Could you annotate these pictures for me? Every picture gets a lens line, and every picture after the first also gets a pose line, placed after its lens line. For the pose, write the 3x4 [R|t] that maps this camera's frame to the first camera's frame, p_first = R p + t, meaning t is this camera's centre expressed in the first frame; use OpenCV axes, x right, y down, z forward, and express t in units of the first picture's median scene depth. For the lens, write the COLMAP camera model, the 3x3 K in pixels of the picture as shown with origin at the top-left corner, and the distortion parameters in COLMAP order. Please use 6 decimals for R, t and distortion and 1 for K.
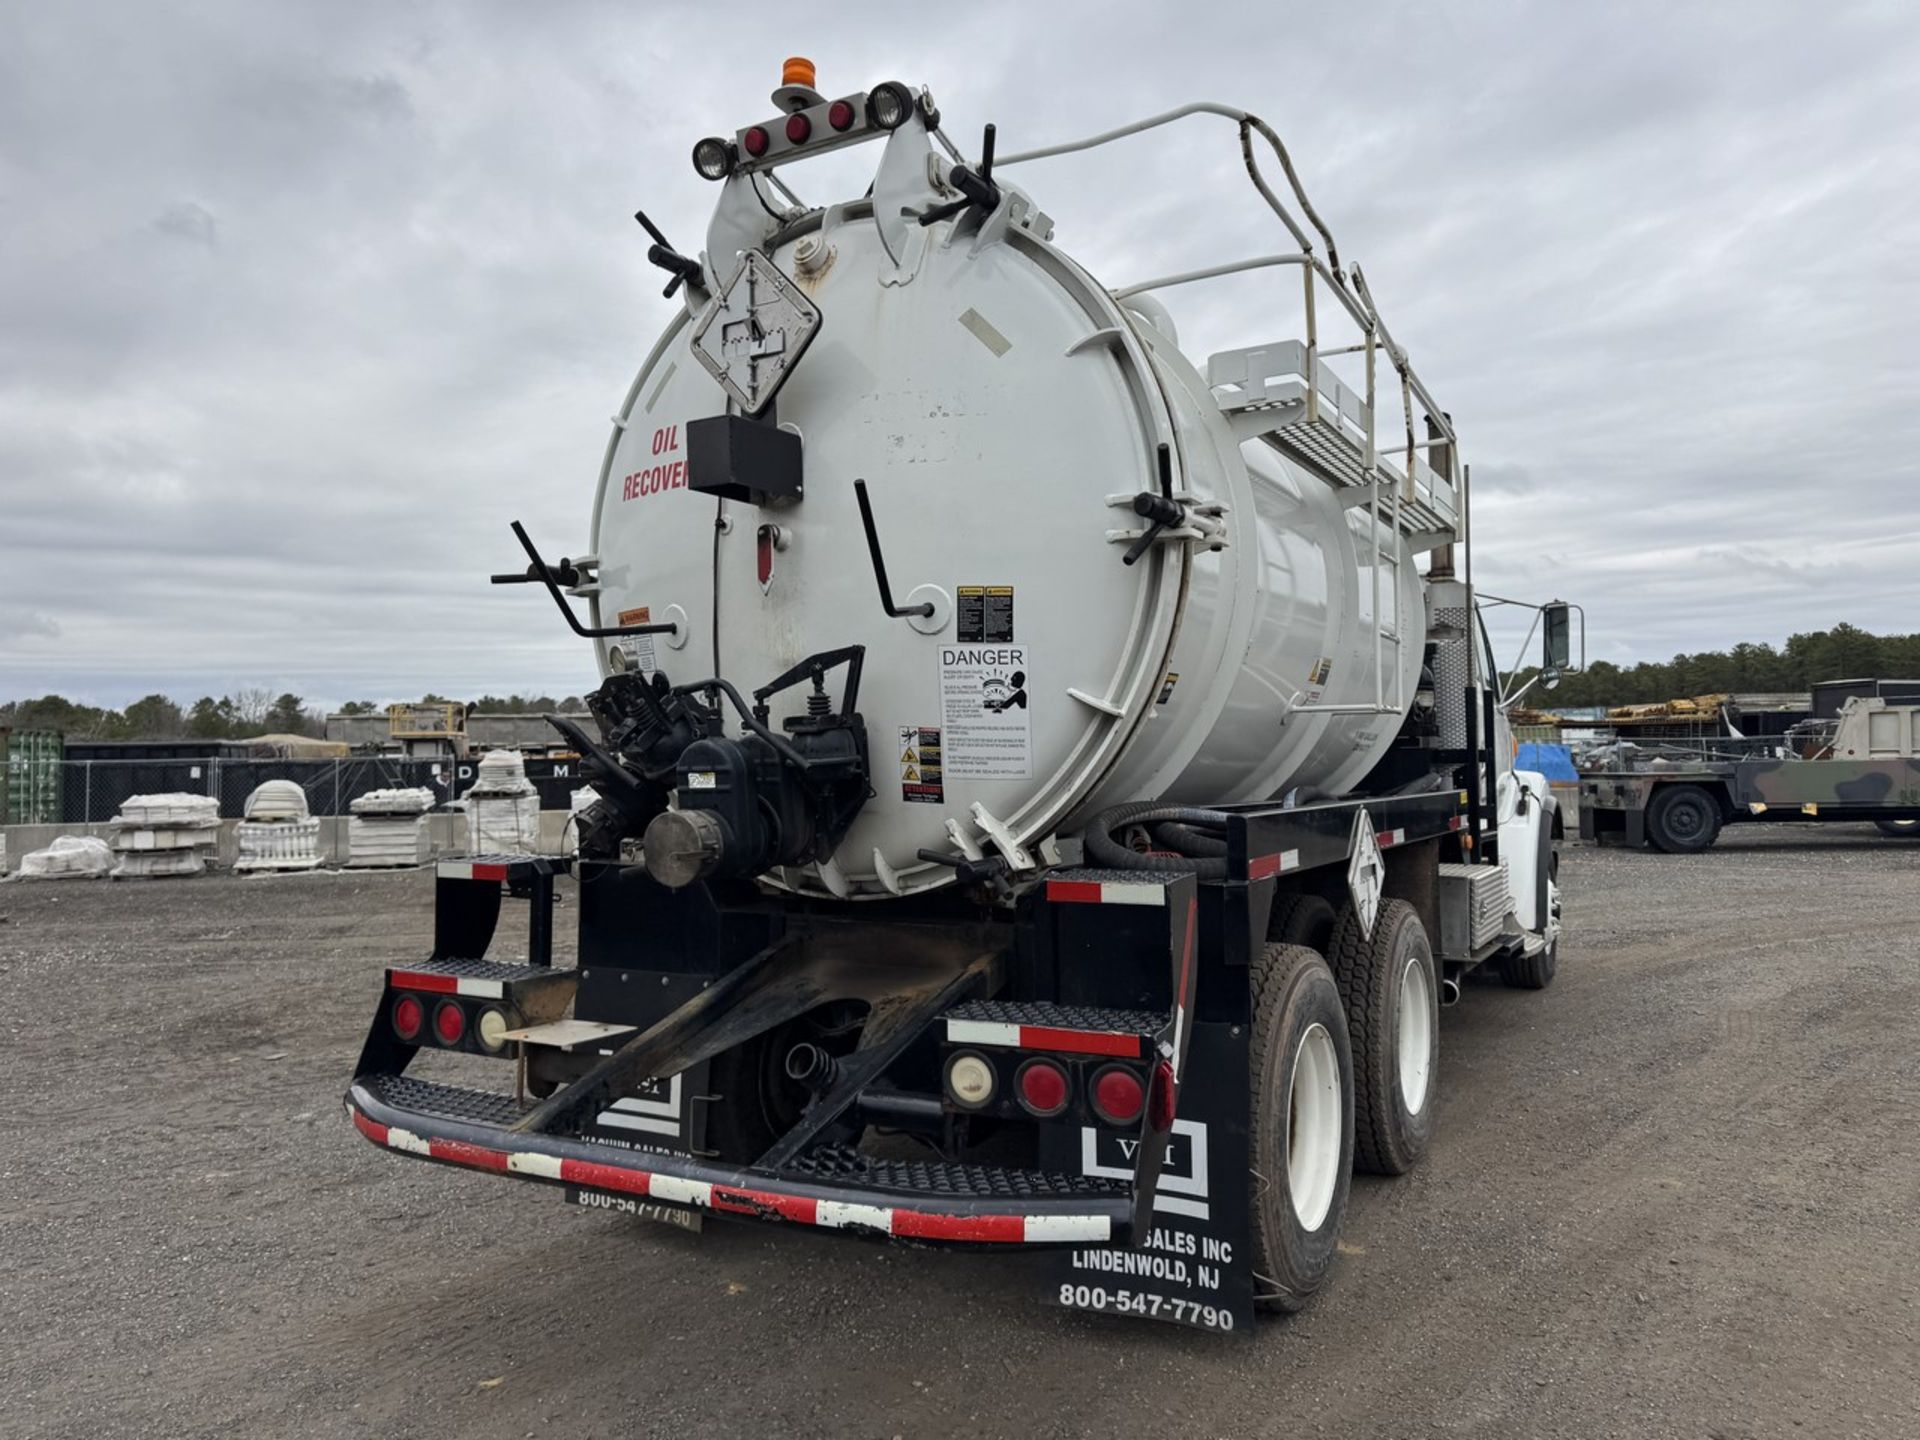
lens RADIAL K [[1350.8, 0, 961.1], [0, 1350.8, 689.3], [0, 0, 1]] dist [0.098743, -0.139130]
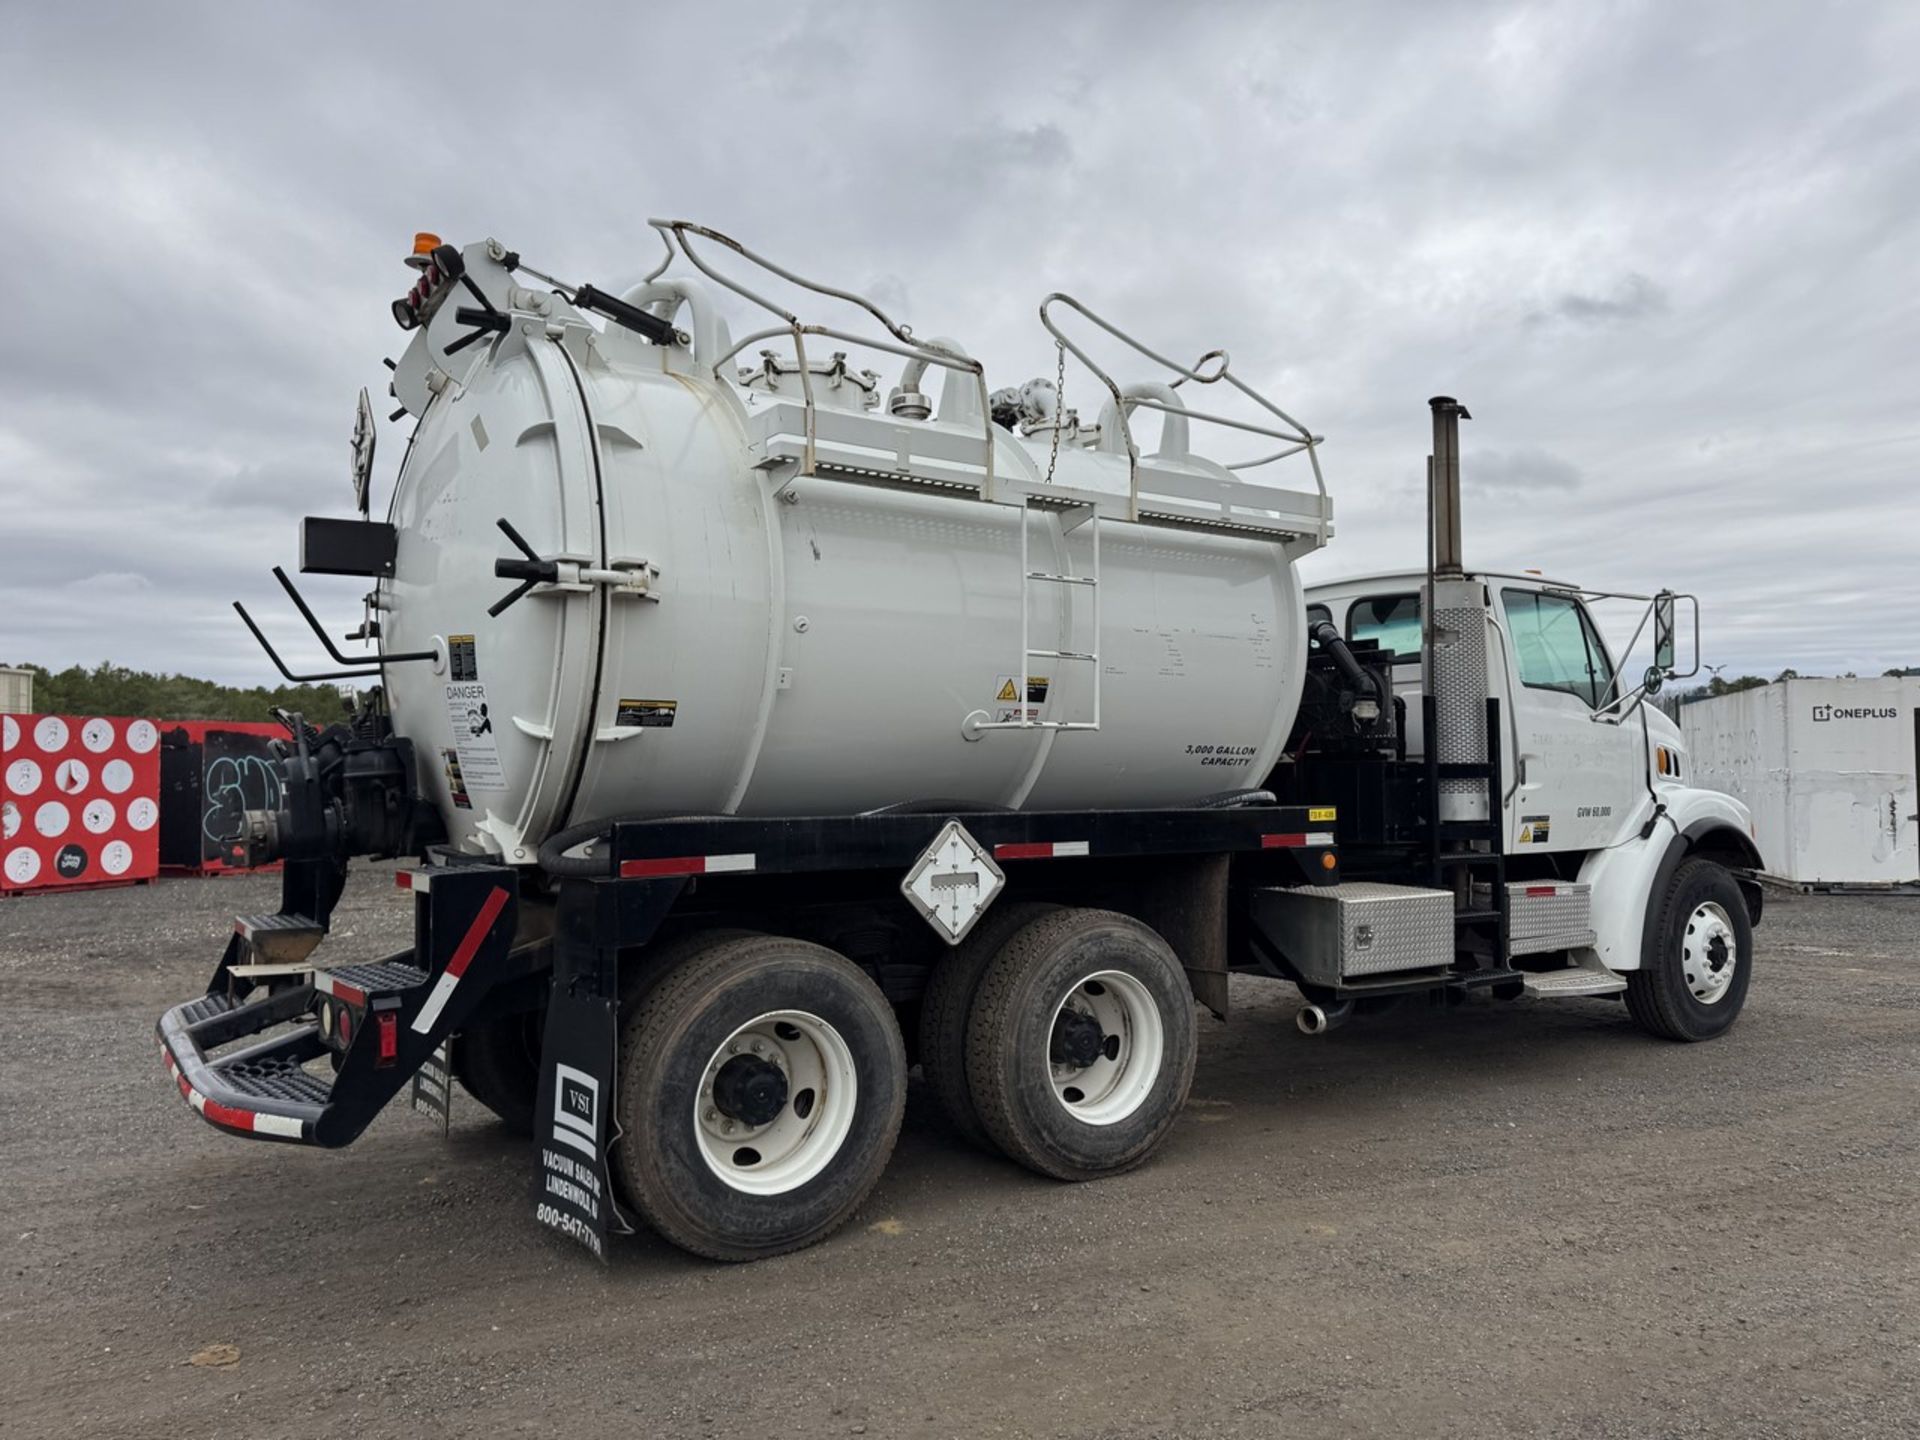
lens RADIAL K [[1352.4, 0, 952.6], [0, 1352.4, 693.9], [0, 0, 1]] dist [0.098896, -0.141612]
pose [[0.895670, -0.018502, -0.444334, 0.956631], [0.018117, 0.999823, -0.005112, -0.007570], [0.444350, -0.003471, 0.895847, 0.067087]]
